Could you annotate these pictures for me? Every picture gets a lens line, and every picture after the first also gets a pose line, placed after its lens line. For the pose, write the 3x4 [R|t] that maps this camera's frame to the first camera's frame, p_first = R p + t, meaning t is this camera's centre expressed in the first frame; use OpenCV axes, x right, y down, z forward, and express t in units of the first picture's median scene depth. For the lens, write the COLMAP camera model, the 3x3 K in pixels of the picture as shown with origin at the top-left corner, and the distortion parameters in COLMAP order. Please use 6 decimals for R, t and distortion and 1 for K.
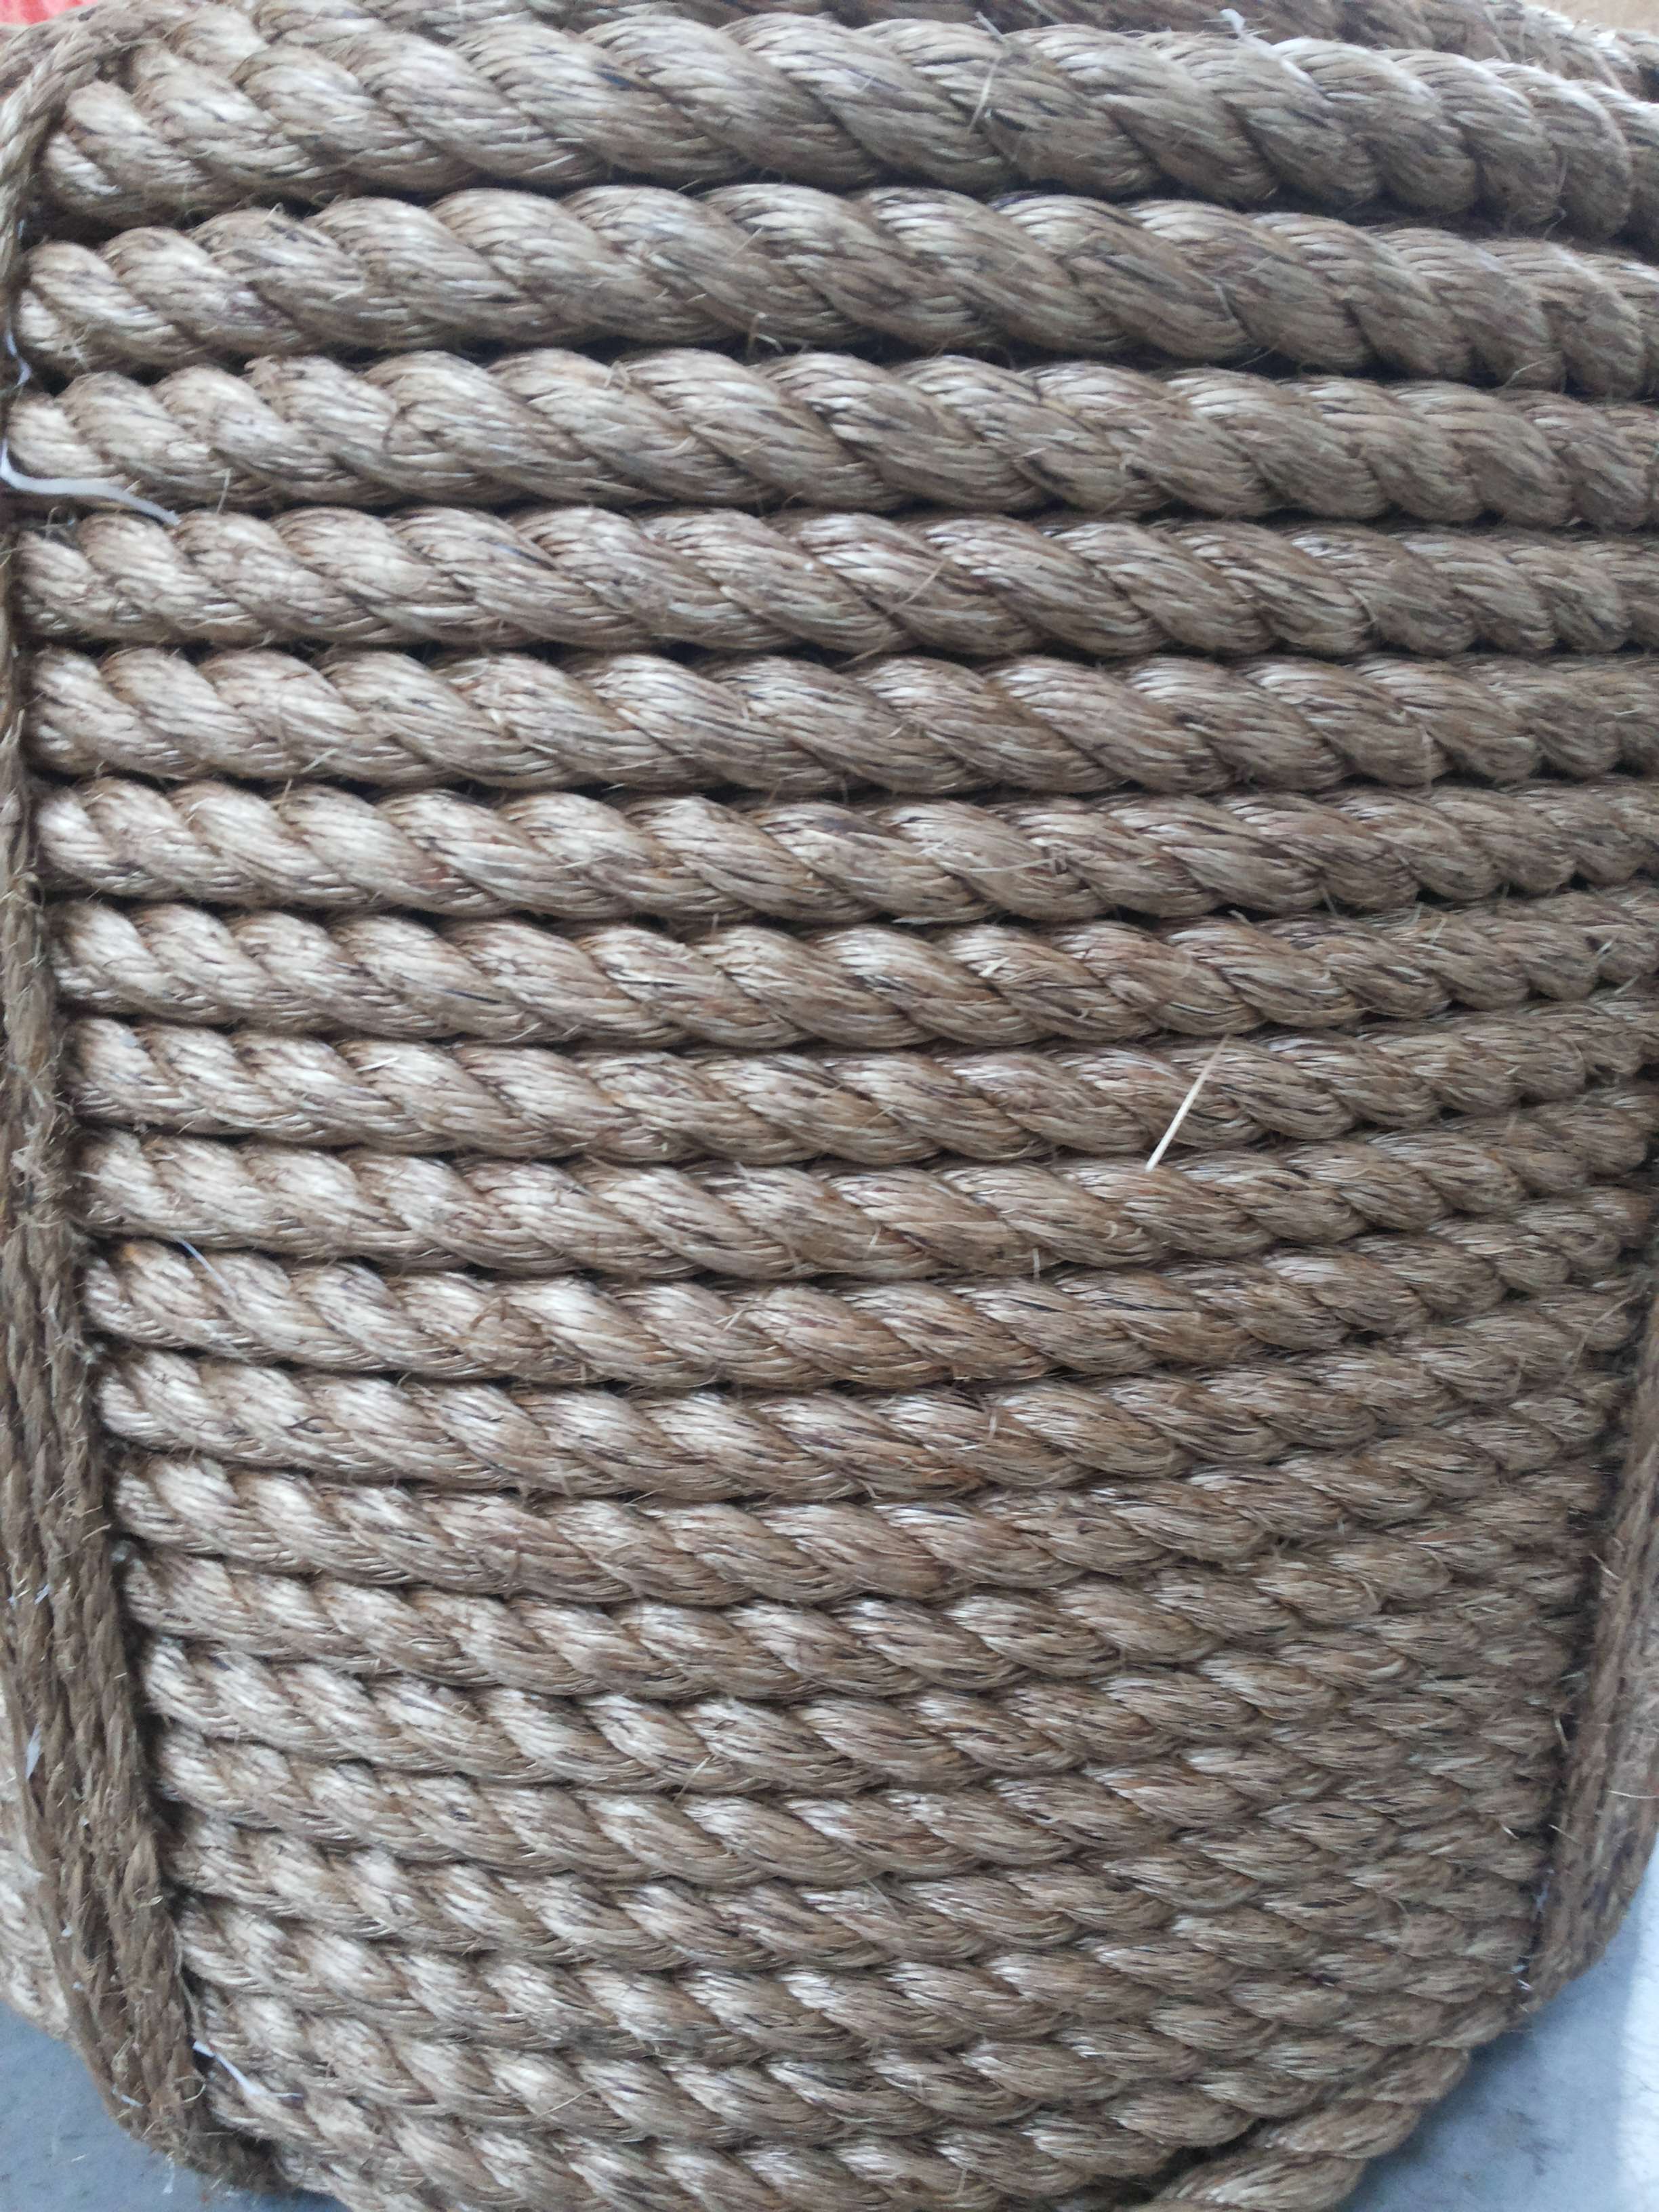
lens RADIAL K [[2022.8, 0, 829.5], [0, 2022.8, 1106.0], [0, 0, 1]] dist [0.003481, -0.091753]
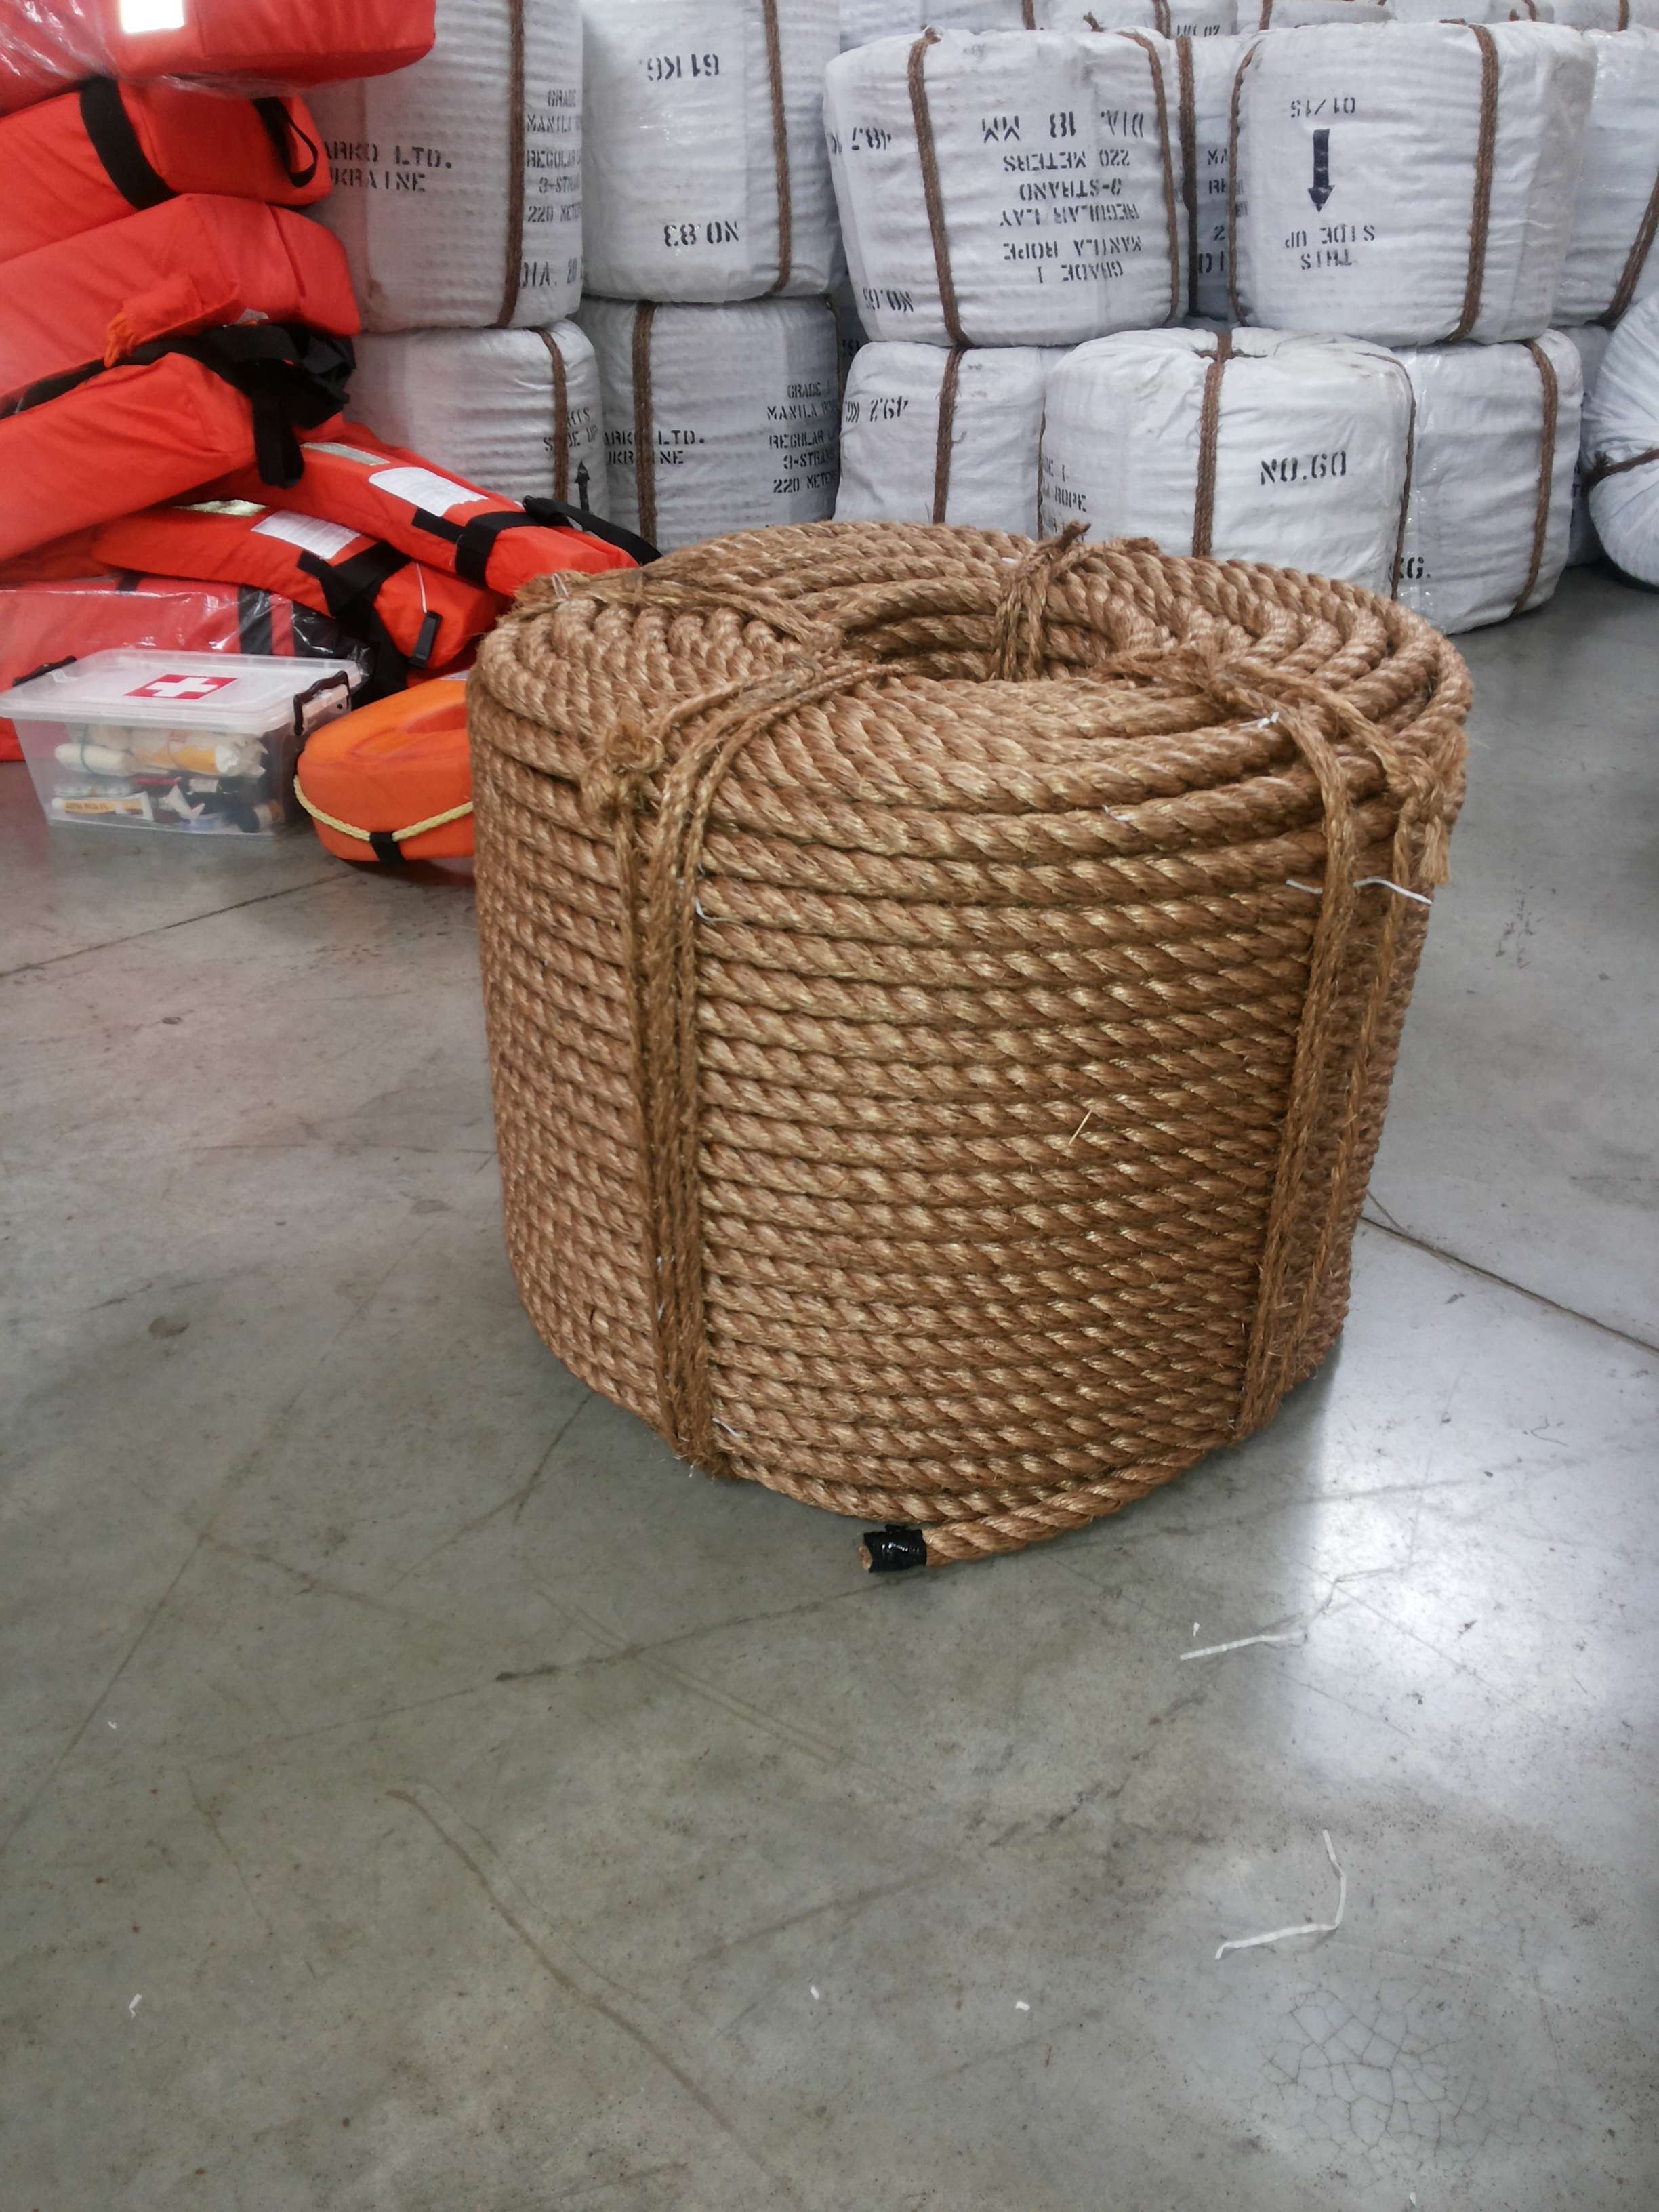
lens RADIAL K [[2060.8, 0, 875.8], [0, 2060.8, 1167.8], [0, 0, 1]] dist [0.013409, -0.094842]
pose [[0.998903, 0.037861, -0.027538, -0.038758], [-0.030333, 0.971445, 0.235319, -0.579068], [0.035661, -0.234226, 0.971528, -1.786772]]
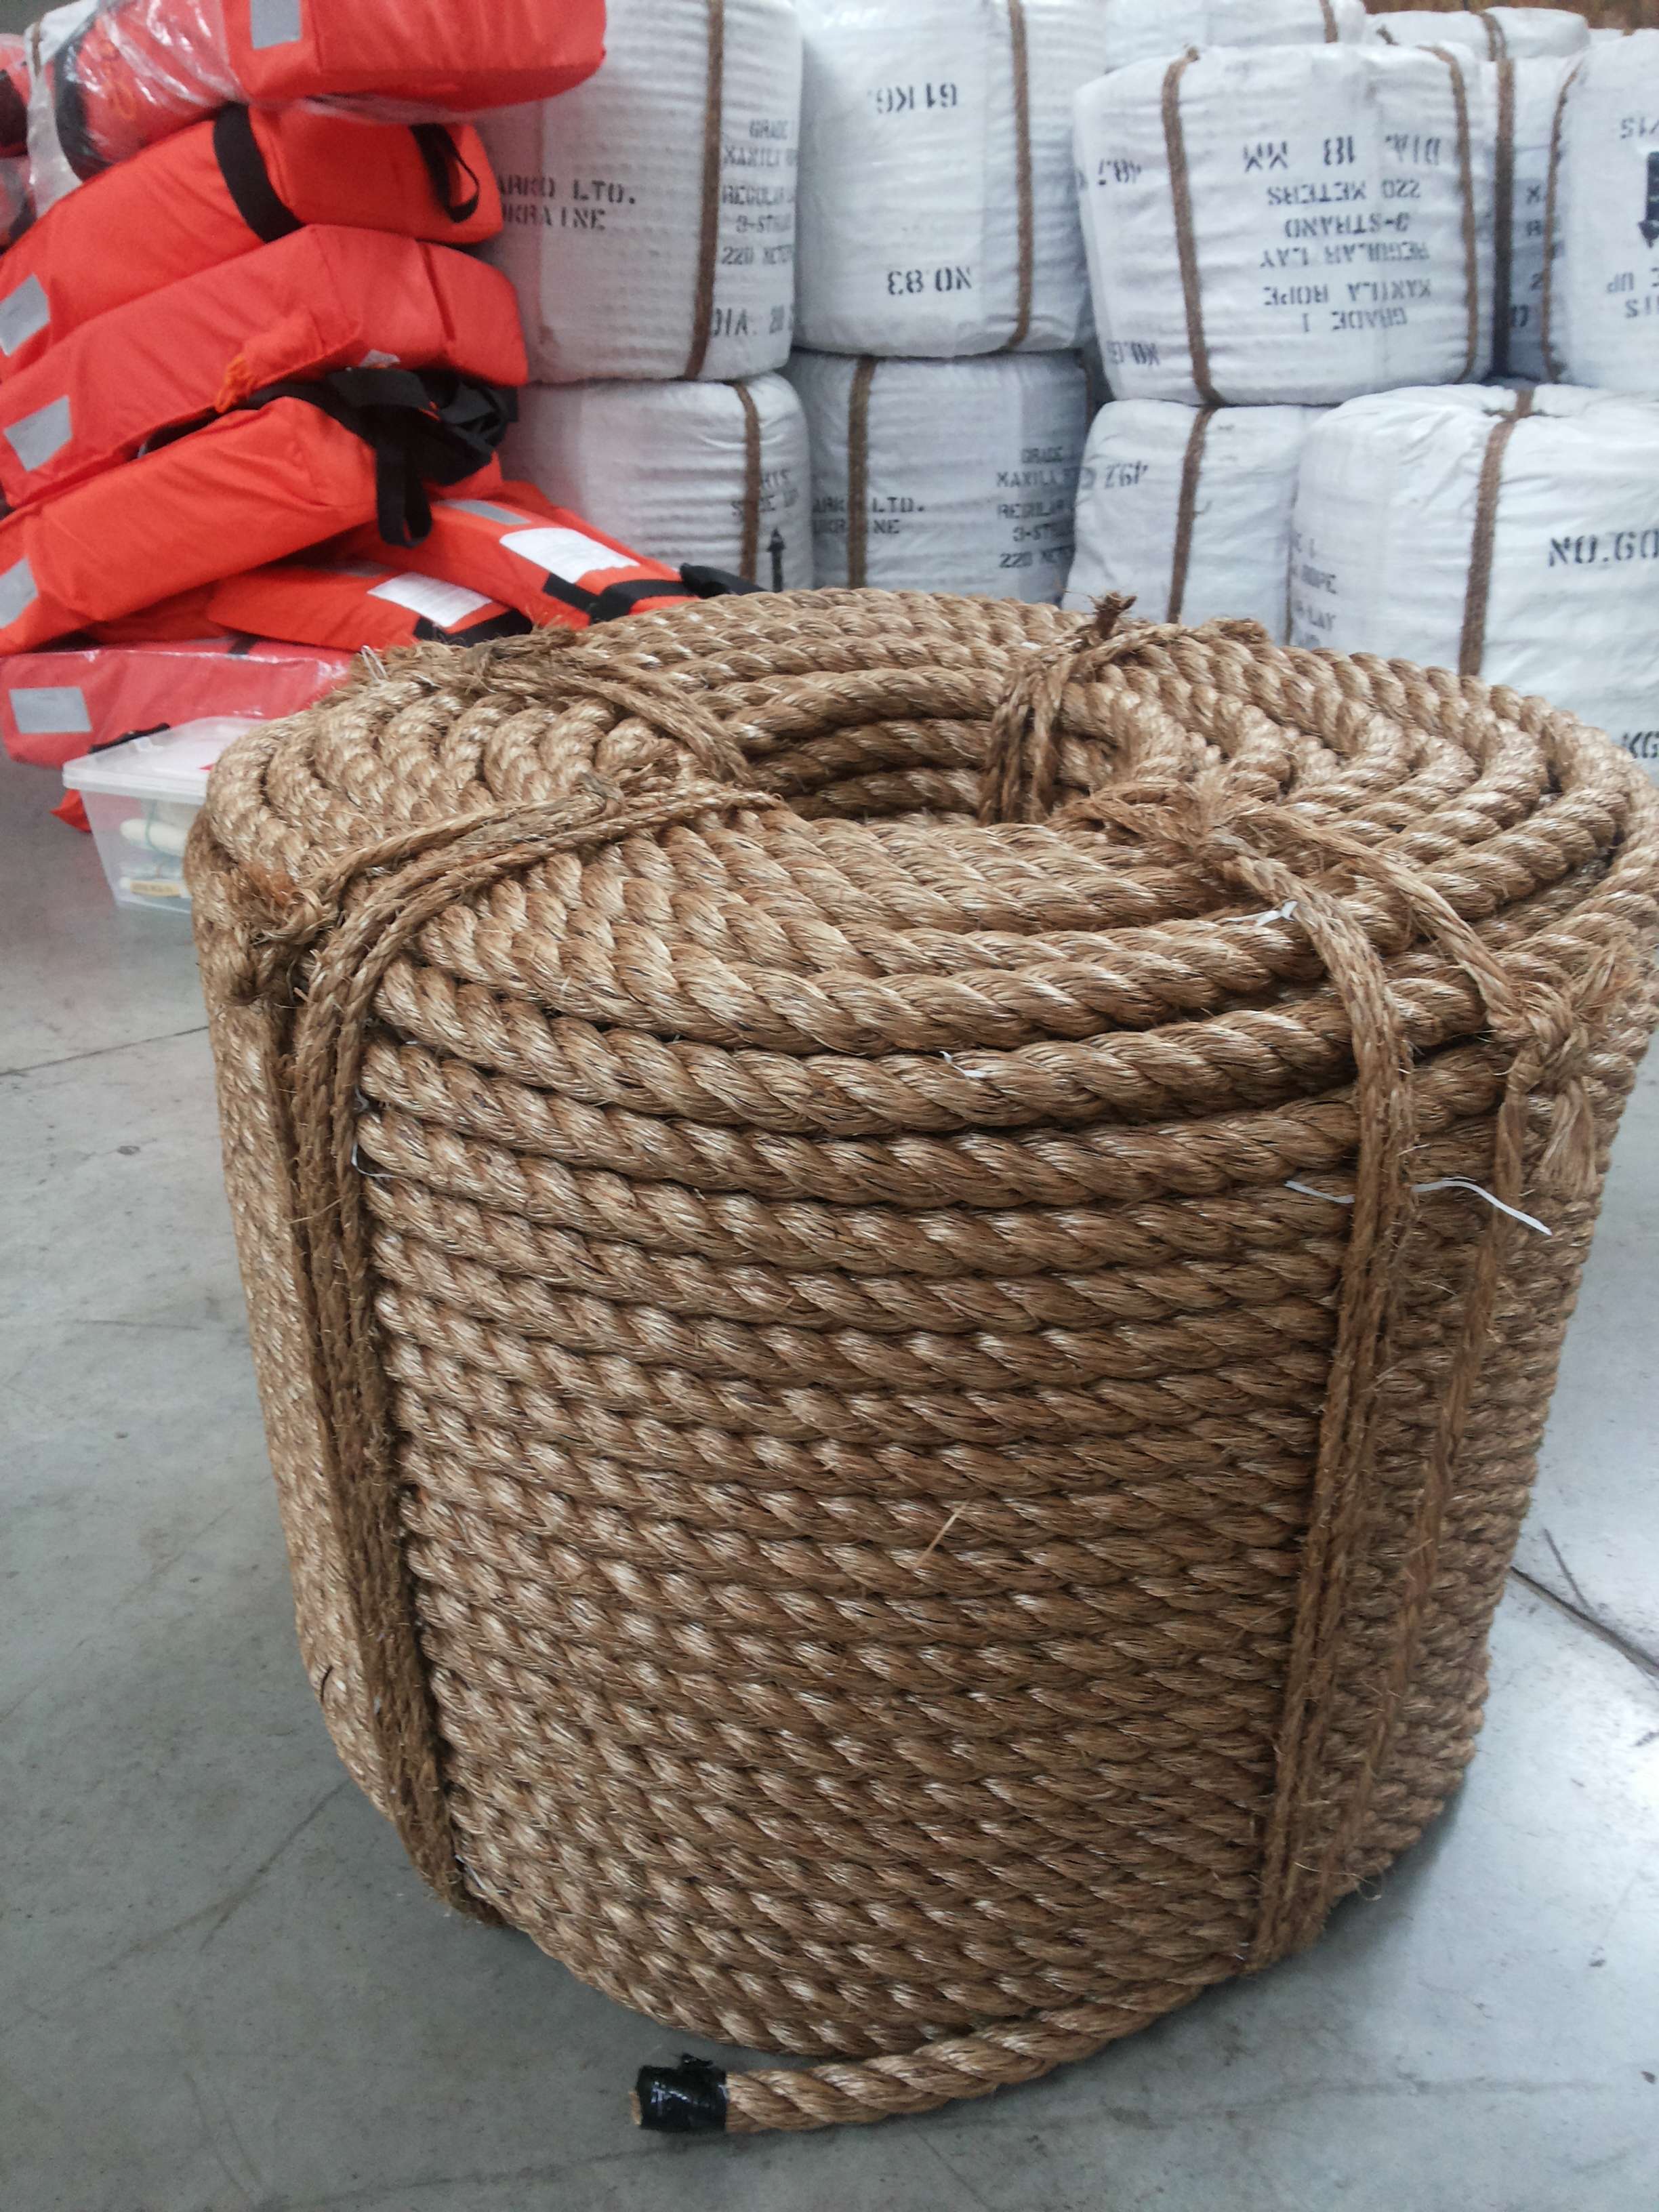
lens RADIAL K [[2022.8, 0, 829.5], [0, 2022.8, 1106.0], [0, 0, 1]] dist [0.003481, -0.091753]
pose [[0.968263, 0.107169, -0.225790, 0.409646], [-0.065368, 0.980546, 0.185086, -0.651955], [0.241233, -0.164452, 0.956432, -0.658707]]
